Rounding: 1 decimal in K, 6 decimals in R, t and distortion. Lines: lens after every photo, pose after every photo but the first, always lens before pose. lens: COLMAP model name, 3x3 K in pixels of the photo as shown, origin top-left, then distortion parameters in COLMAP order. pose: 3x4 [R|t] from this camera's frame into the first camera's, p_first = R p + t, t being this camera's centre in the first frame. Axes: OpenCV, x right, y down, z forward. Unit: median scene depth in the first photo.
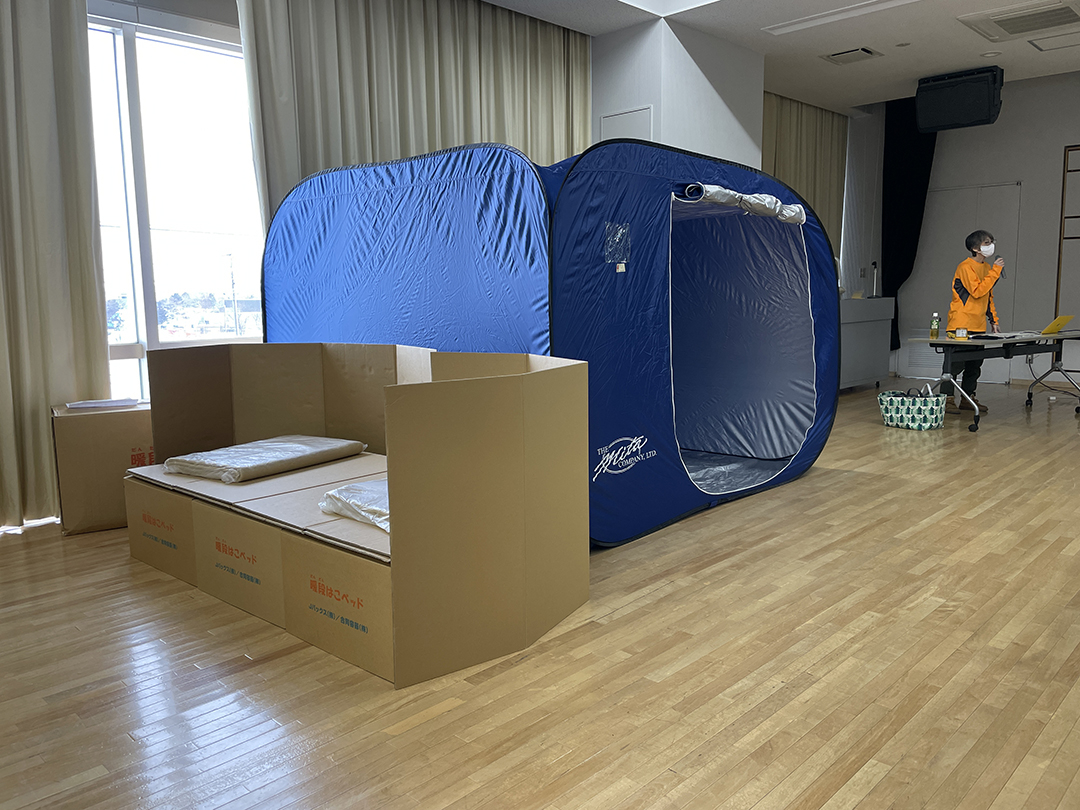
lens RADIAL K [[803.7, 0, 540.0], [0, 803.7, 405.0], [0, 0, 1]] dist [0.076822, -0.103242]
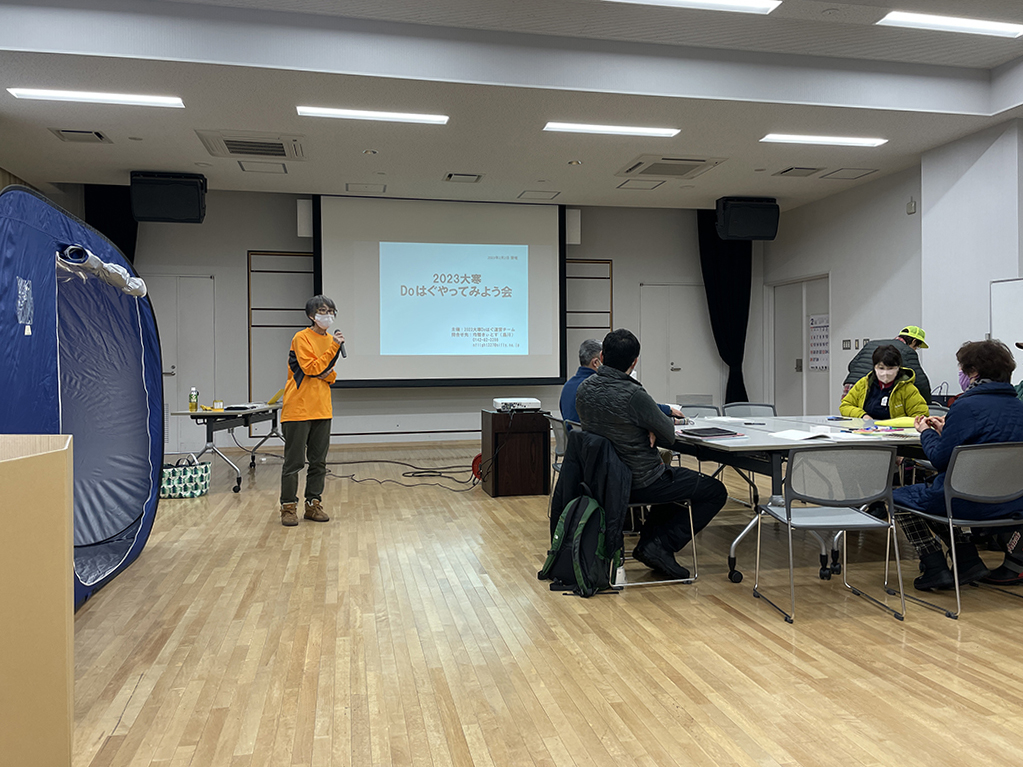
lens RADIAL K [[805.8, 0, 511.5], [0, 805.8, 383.5], [0, 0, 1]] dist [0.077327, -0.118922]
pose [[0.553281, -0.008719, 0.832949, -0.318249], [0.114786, 0.991204, -0.065870, 0.002179], [-0.825048, 0.132056, 0.549415, 0.097073]]
